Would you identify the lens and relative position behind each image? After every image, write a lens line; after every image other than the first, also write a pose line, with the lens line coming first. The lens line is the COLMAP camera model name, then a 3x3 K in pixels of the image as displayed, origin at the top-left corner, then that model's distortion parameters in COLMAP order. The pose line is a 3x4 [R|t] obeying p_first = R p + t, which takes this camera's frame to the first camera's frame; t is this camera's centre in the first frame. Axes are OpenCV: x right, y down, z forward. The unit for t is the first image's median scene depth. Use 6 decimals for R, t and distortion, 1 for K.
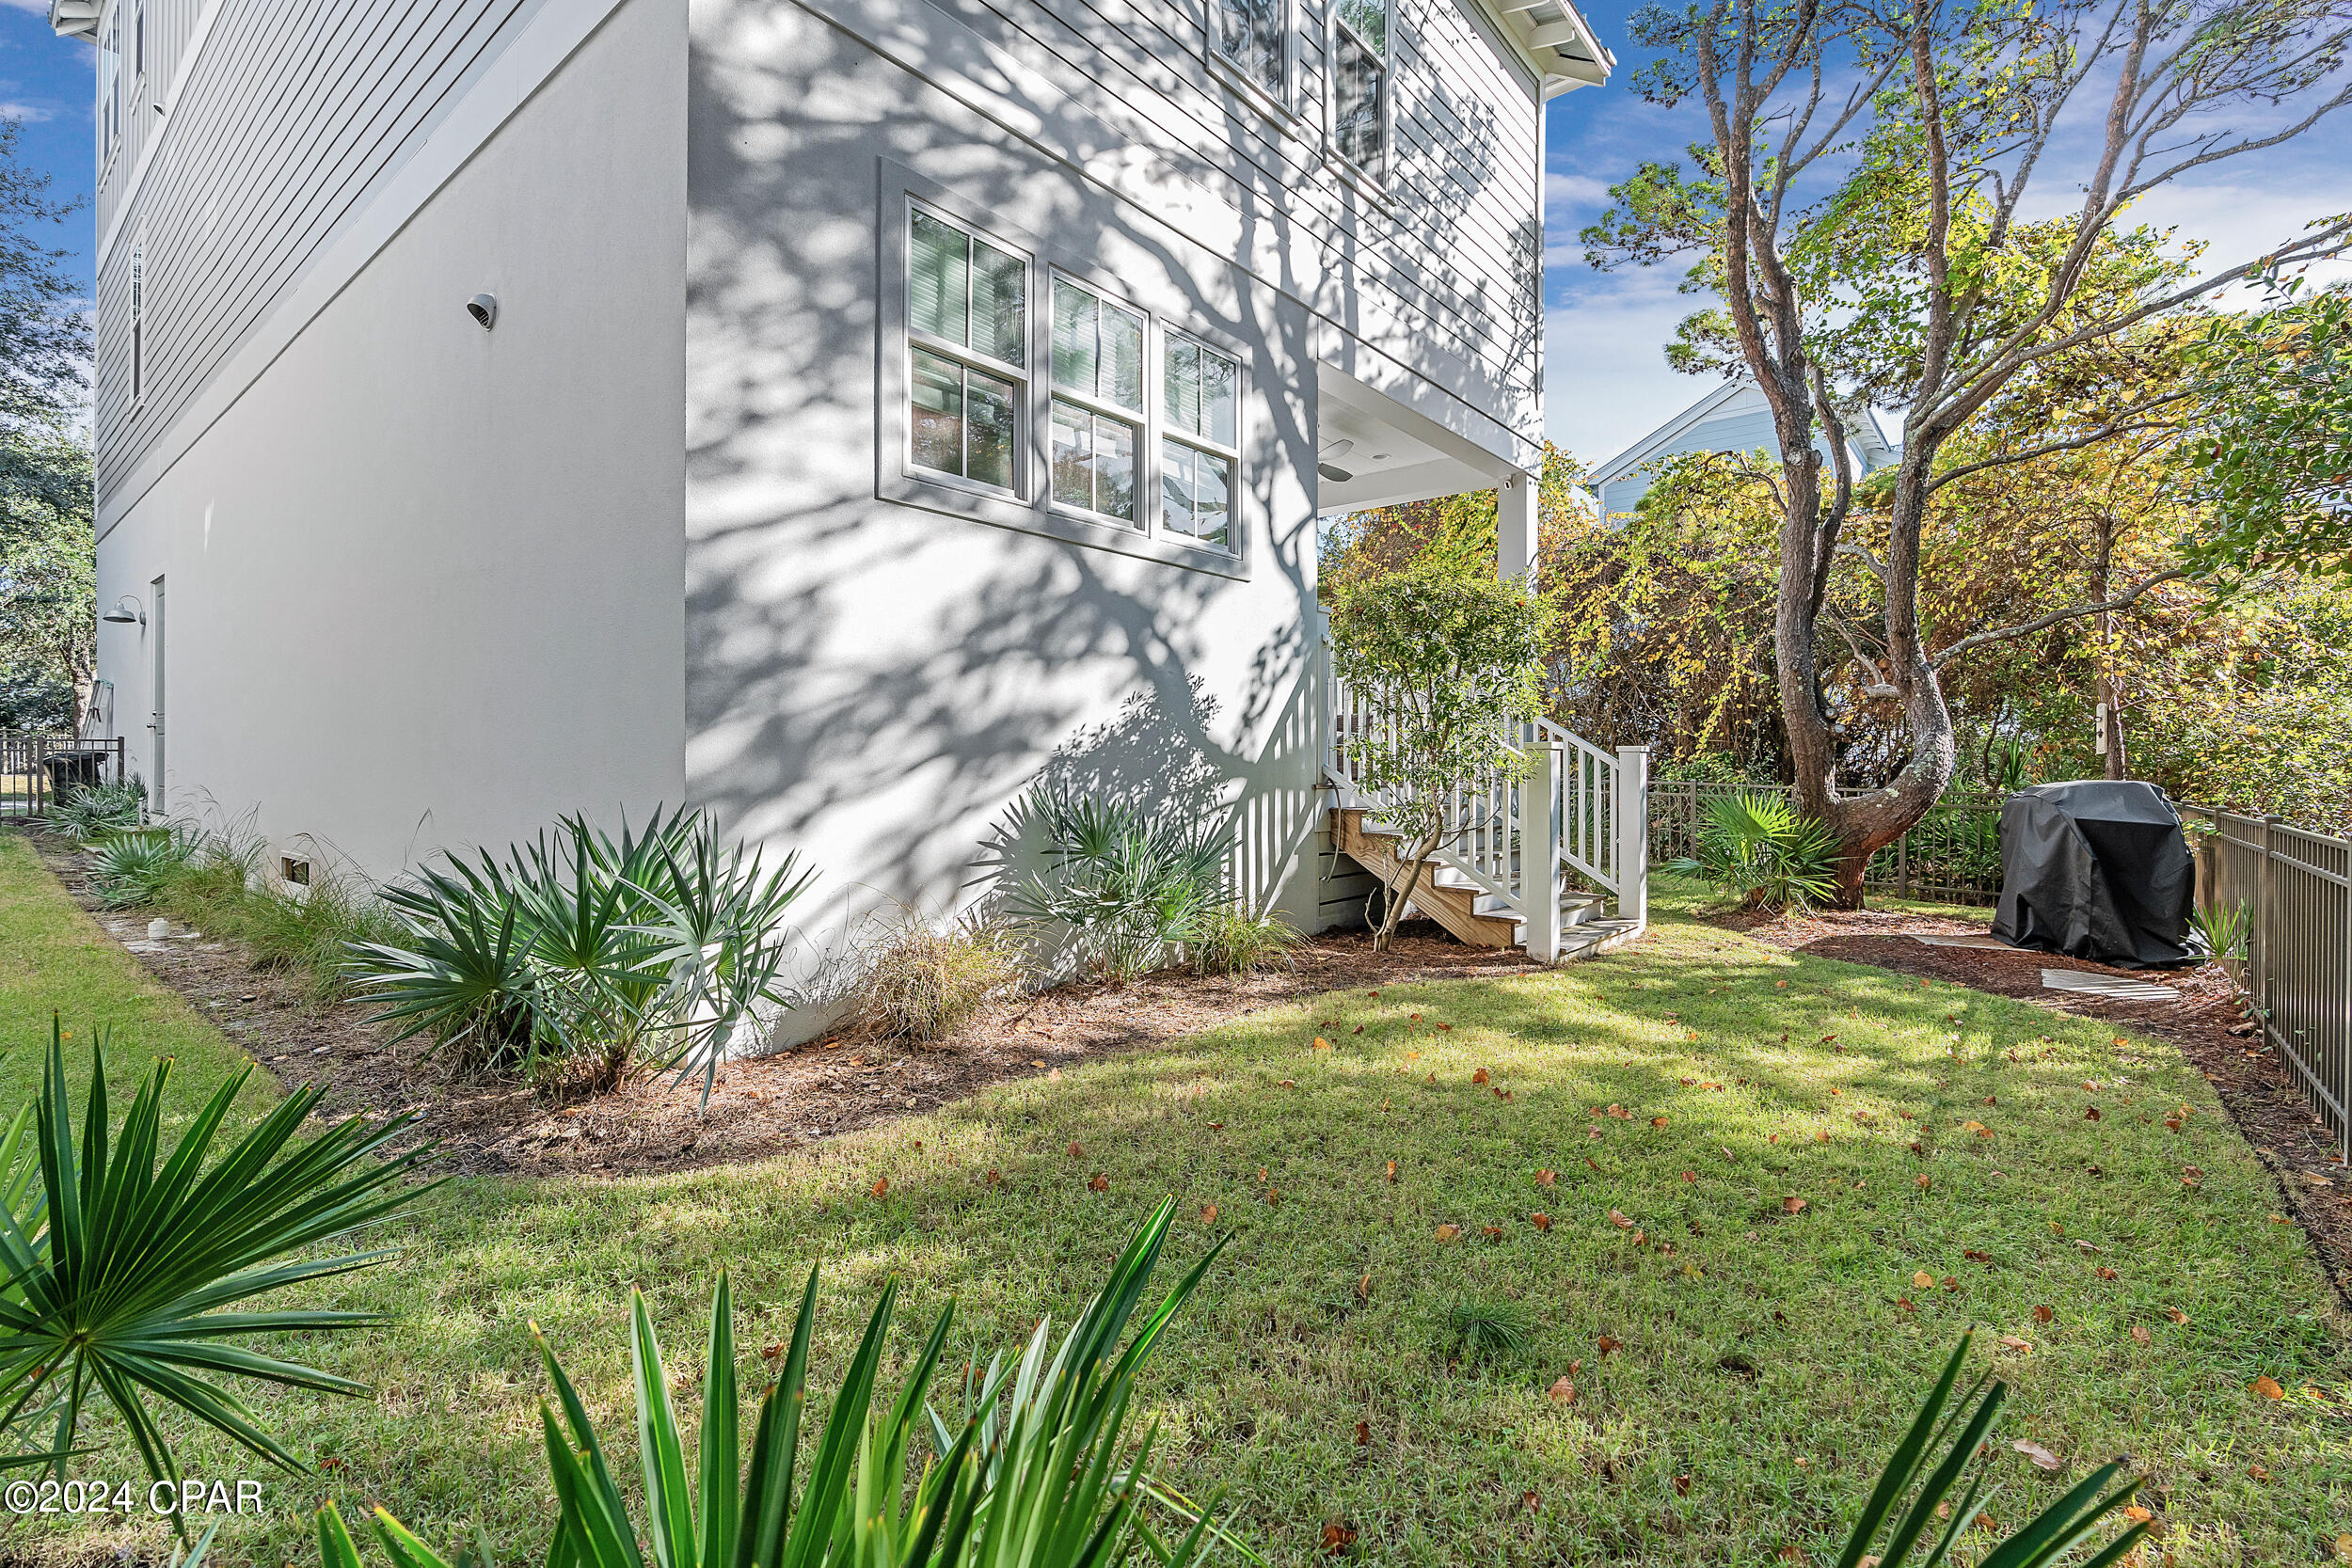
lens RADIAL K [[1063.5, 0, 1193.4], [0, 1063.5, 775.1], [0, 0, 1]] dist [-0.002282, -0.001814]
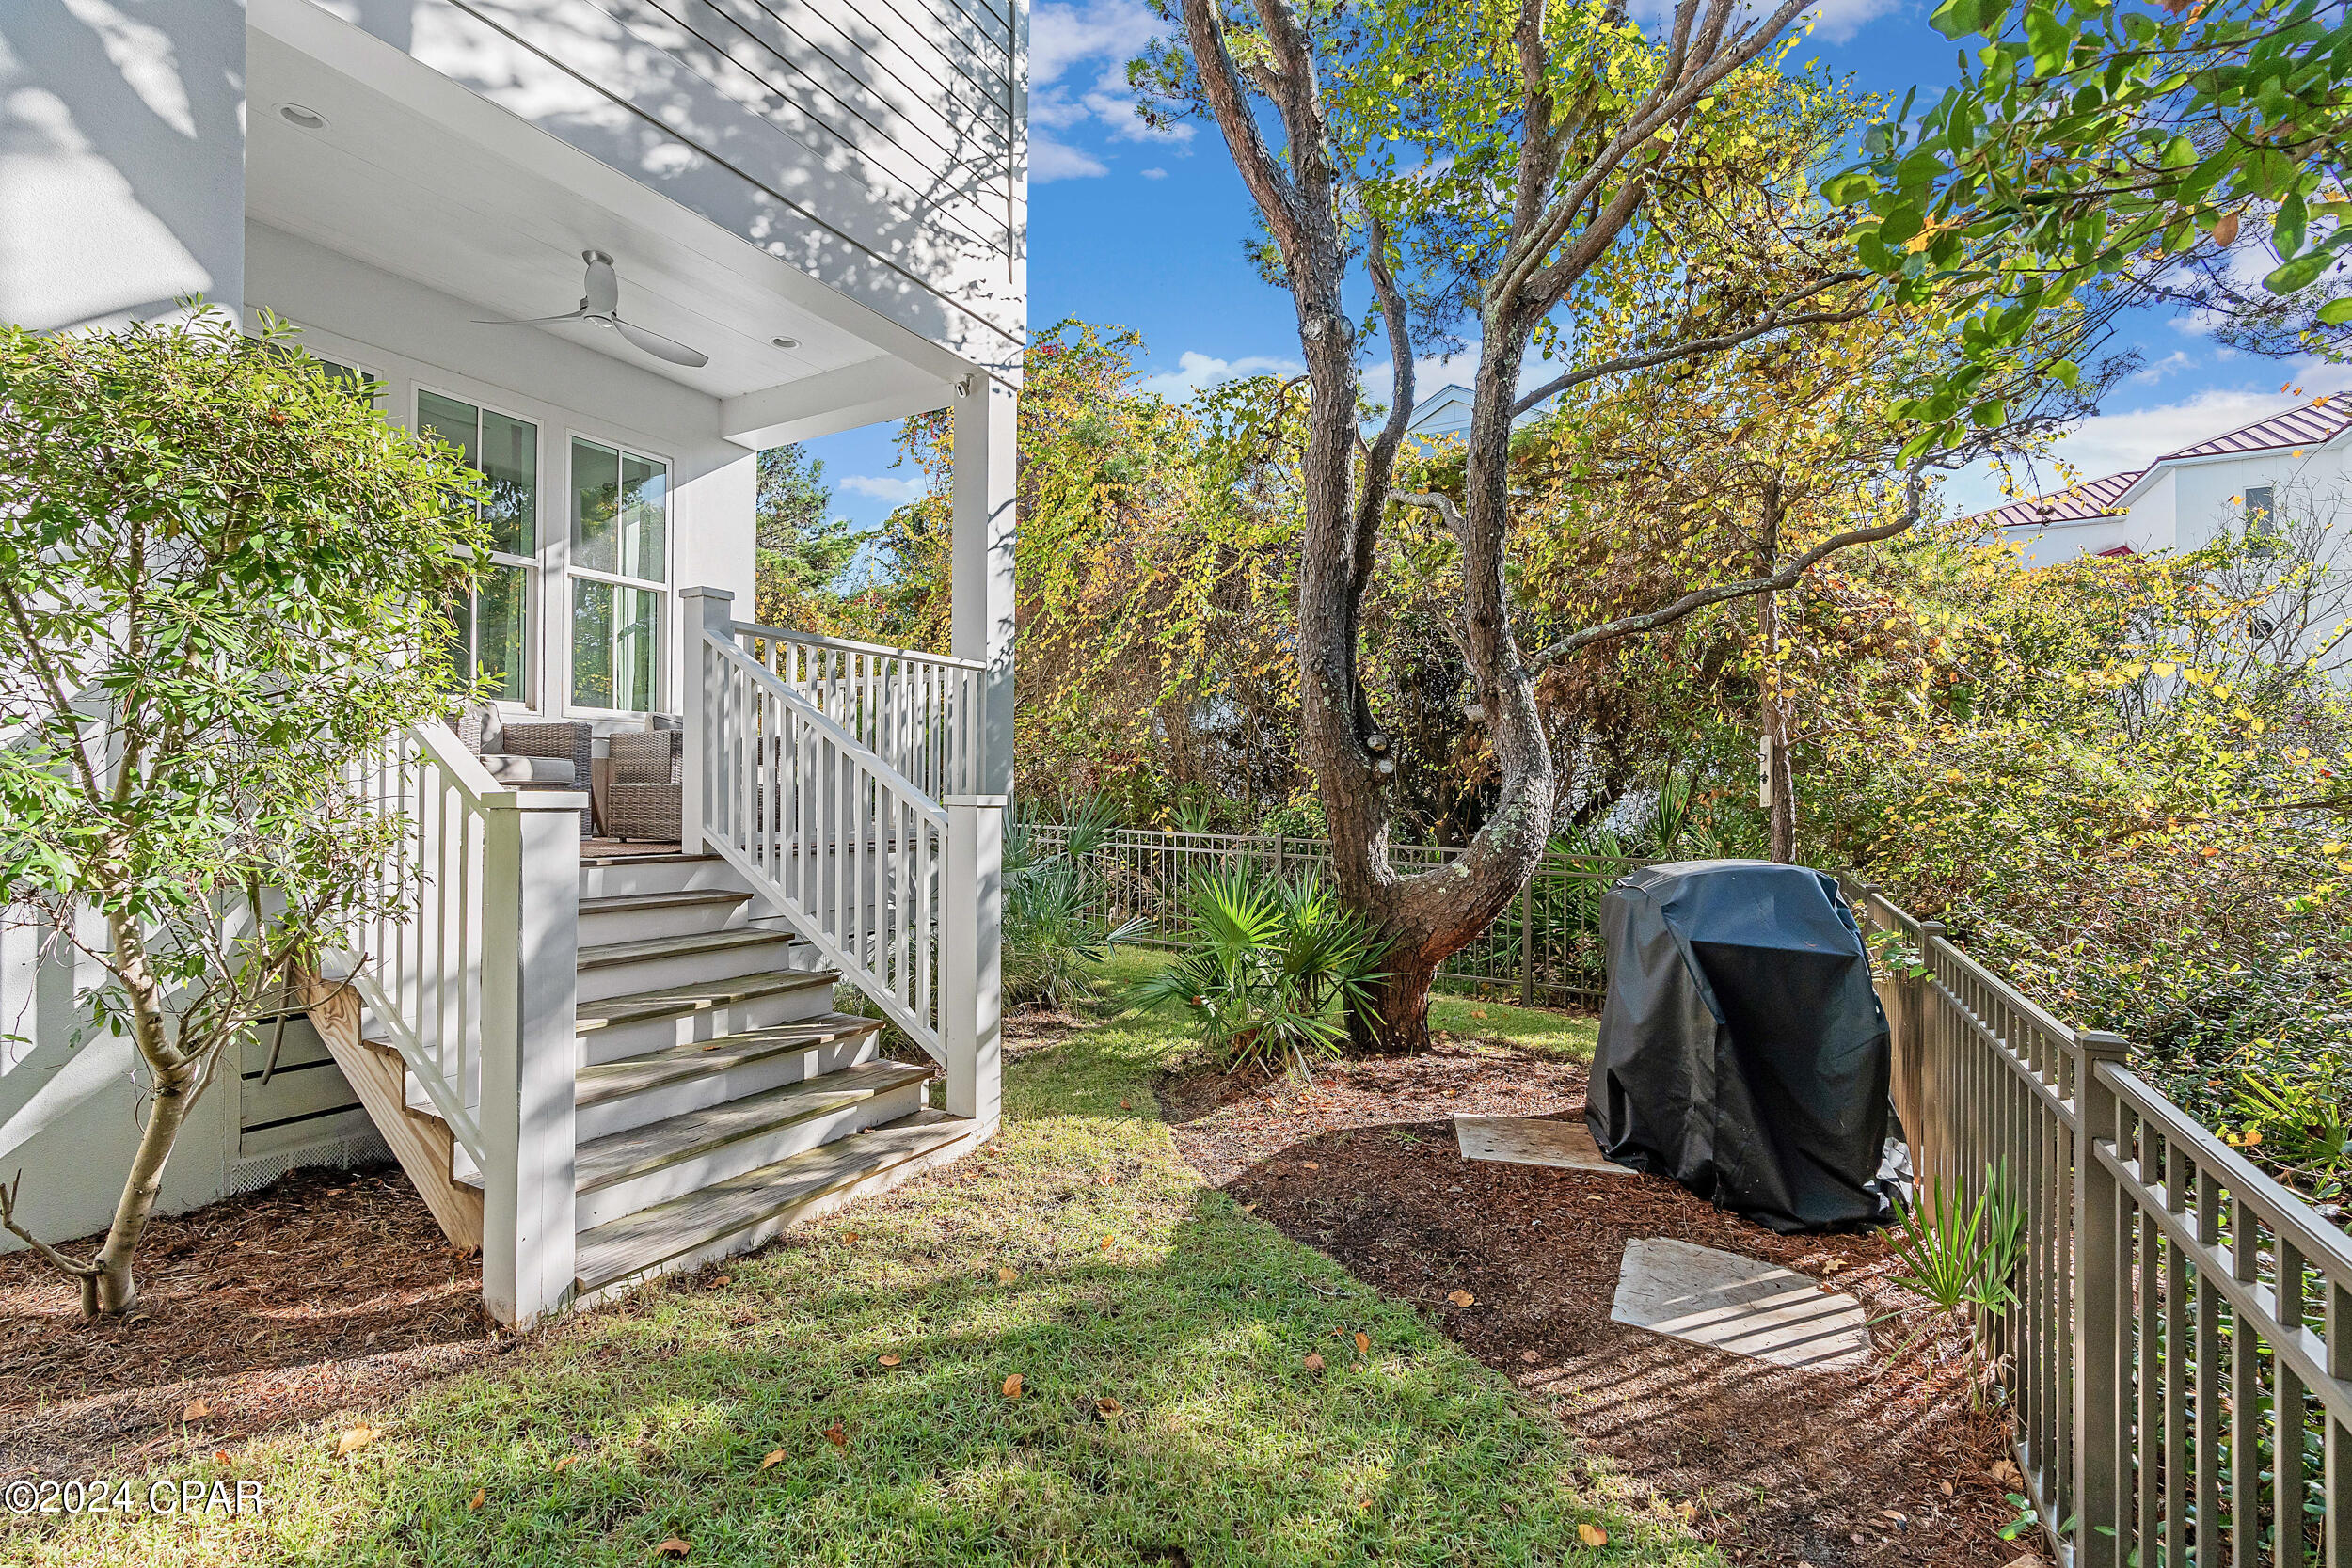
lens RADIAL K [[1063.5, 0, 1161.8], [0, 1063.5, 791.7], [0, 0, 1]] dist [-0.002282, -0.001814]
pose [[0.986287, 0.007480, 0.164869, 0.347184], [-0.005108, 0.999877, -0.014810, -0.017930], [-0.164960, 0.013765, 0.986204, 0.373171]]
